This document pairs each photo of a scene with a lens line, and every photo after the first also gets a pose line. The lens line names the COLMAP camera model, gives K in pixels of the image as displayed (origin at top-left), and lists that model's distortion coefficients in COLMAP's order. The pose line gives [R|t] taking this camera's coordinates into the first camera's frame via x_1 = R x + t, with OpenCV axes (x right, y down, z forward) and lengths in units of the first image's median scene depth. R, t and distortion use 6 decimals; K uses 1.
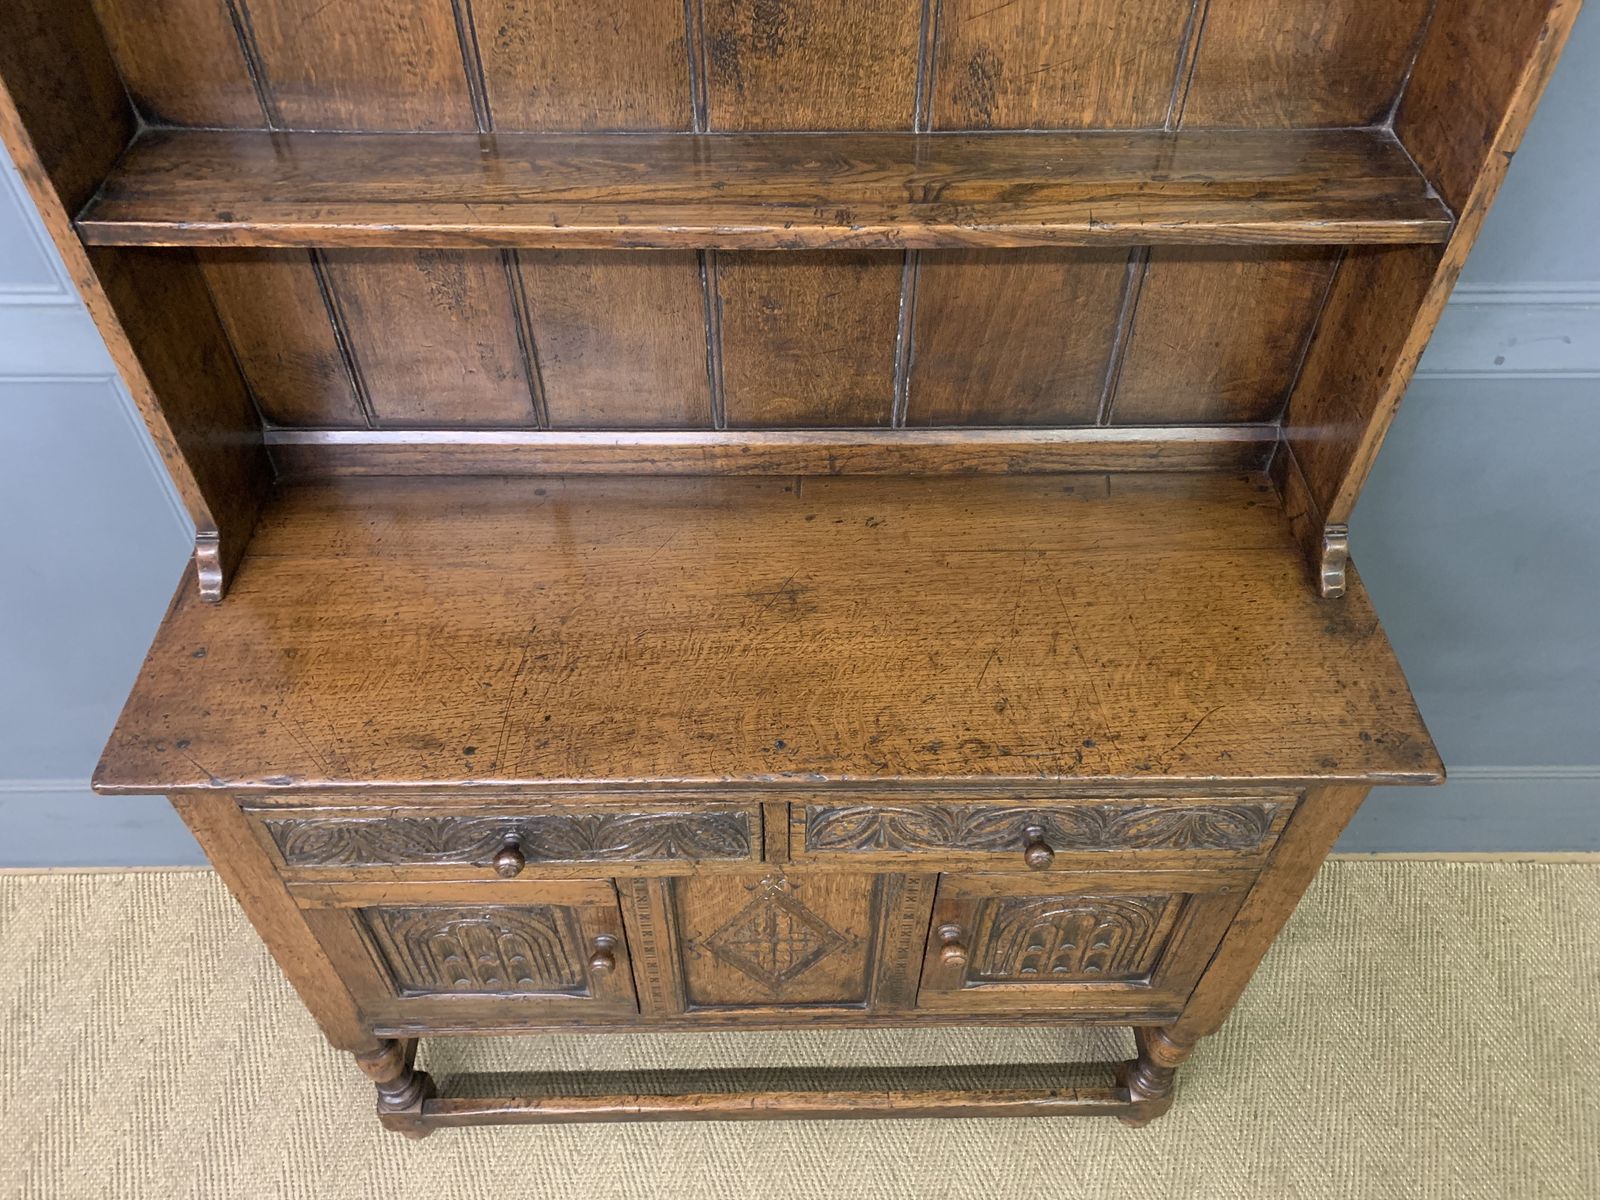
lens RADIAL K [[1223.6, 0, 799.5], [0, 1223.6, 589.7], [0, 0, 1]] dist [0.051654, -0.061053]
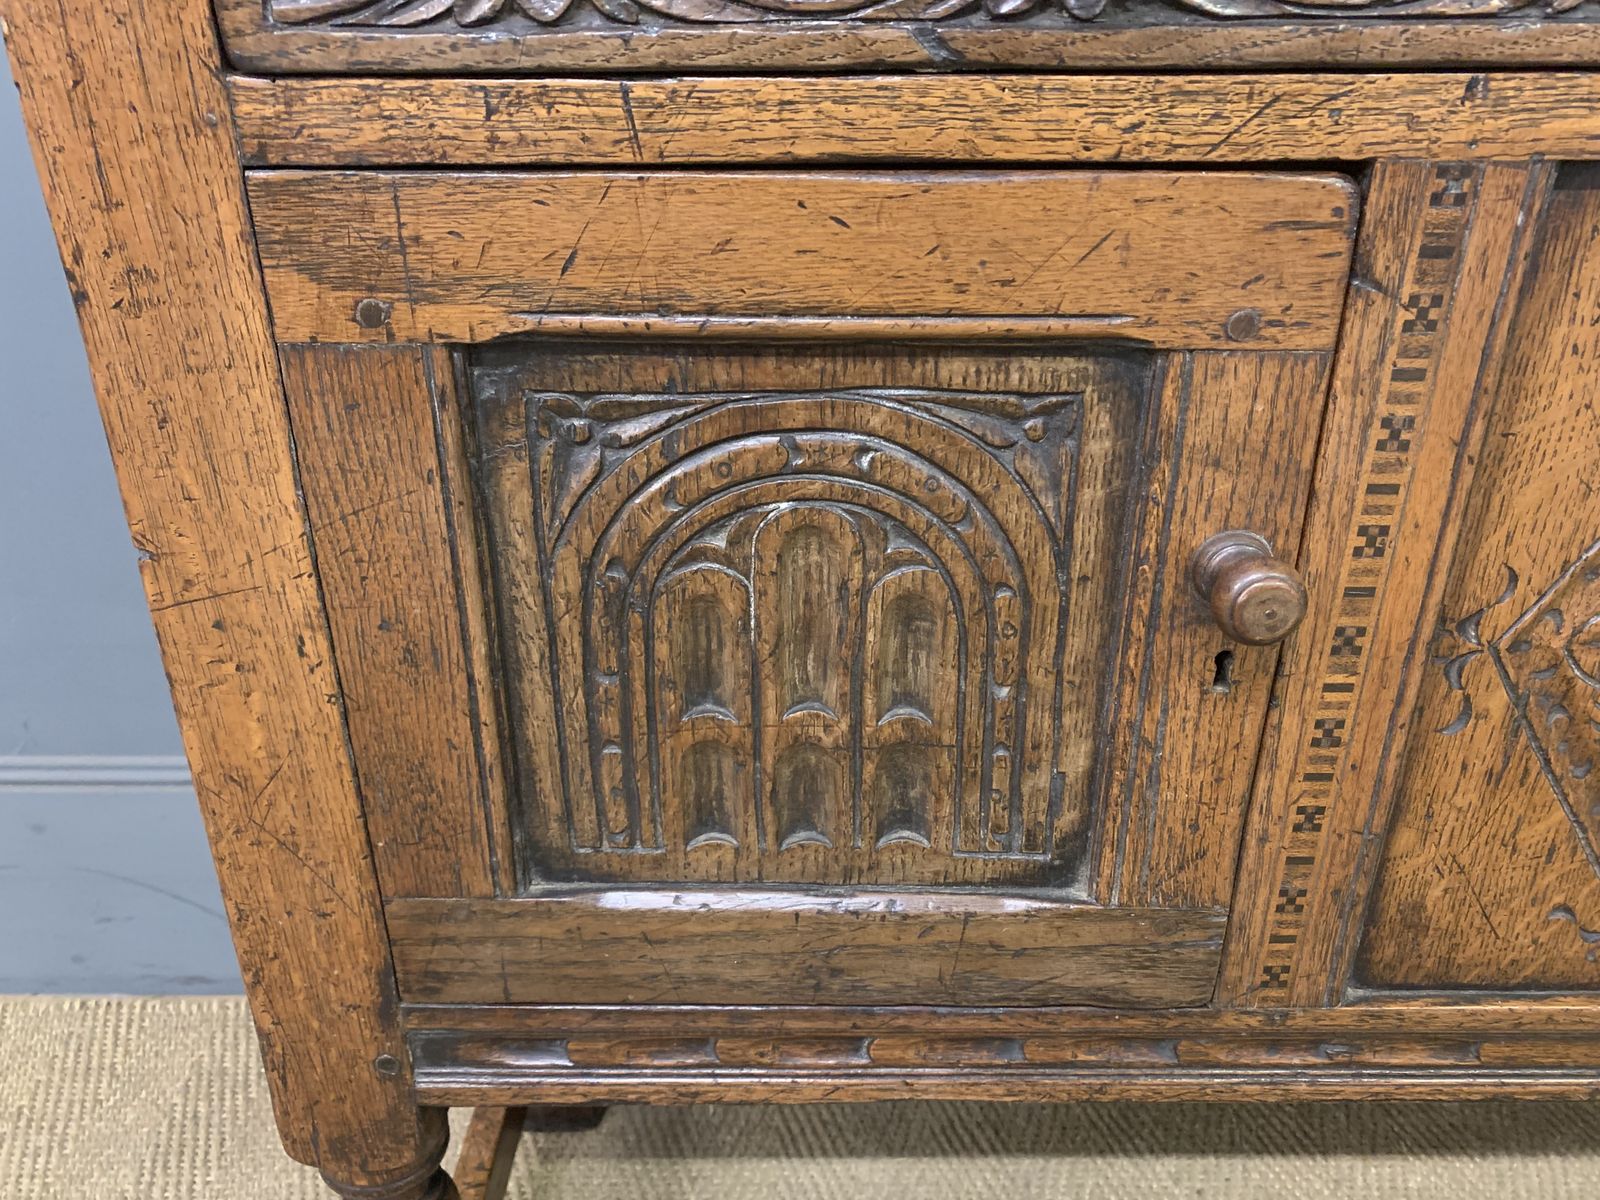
lens RADIAL K [[1243.0, 0, 801.6], [0, 1243.0, 596.0], [0, 0, 1]] dist [0.059811, -0.059042]
pose [[0.999681, 0.001298, -0.025216, -0.276304], [-0.010516, 0.929351, -0.369047, 0.438303], [0.022956, 0.369194, 0.929069, 0.759593]]
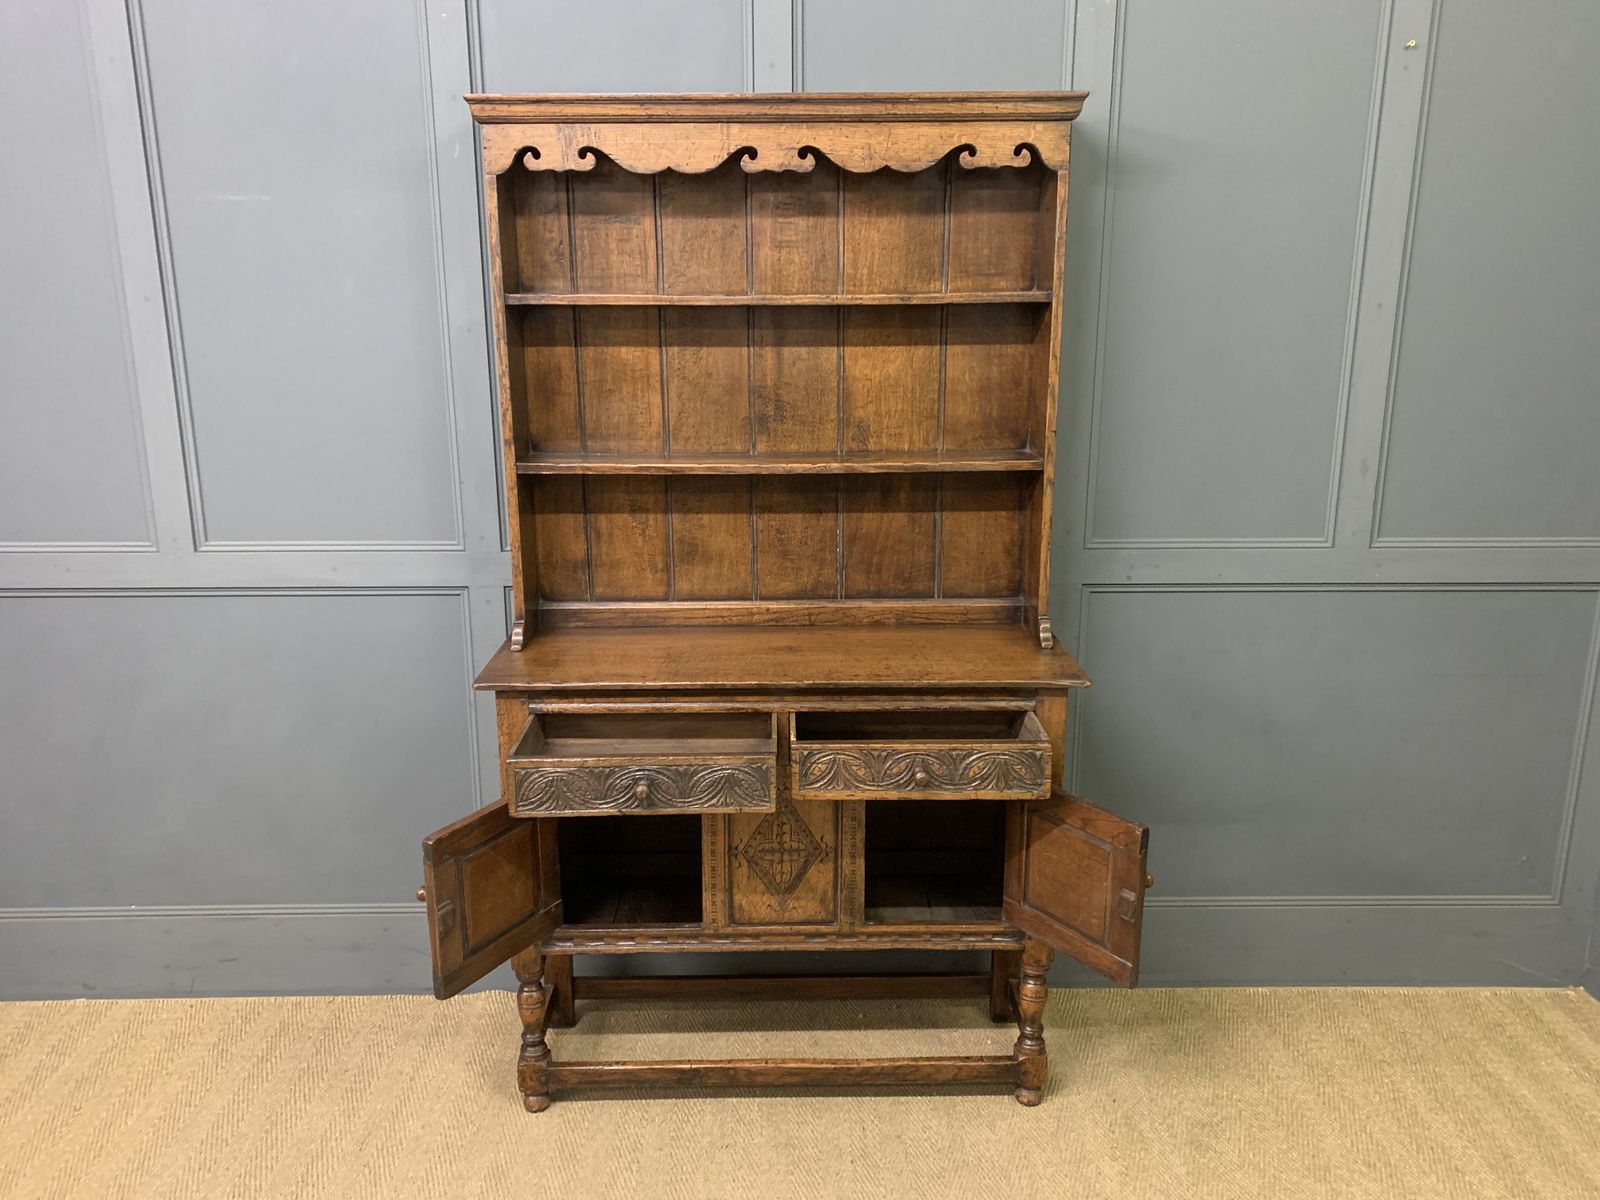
lens RADIAL K [[1208.3, 0, 793.5], [0, 1208.3, 585.9], [0, 0, 1]] dist [0.183745, -0.526211]
pose [[0.999943, -0.009804, -0.004318, 0.009392], [0.005781, 0.833189, -0.552959, 1.050182], [0.009019, 0.552902, 0.833198, -0.781452]]
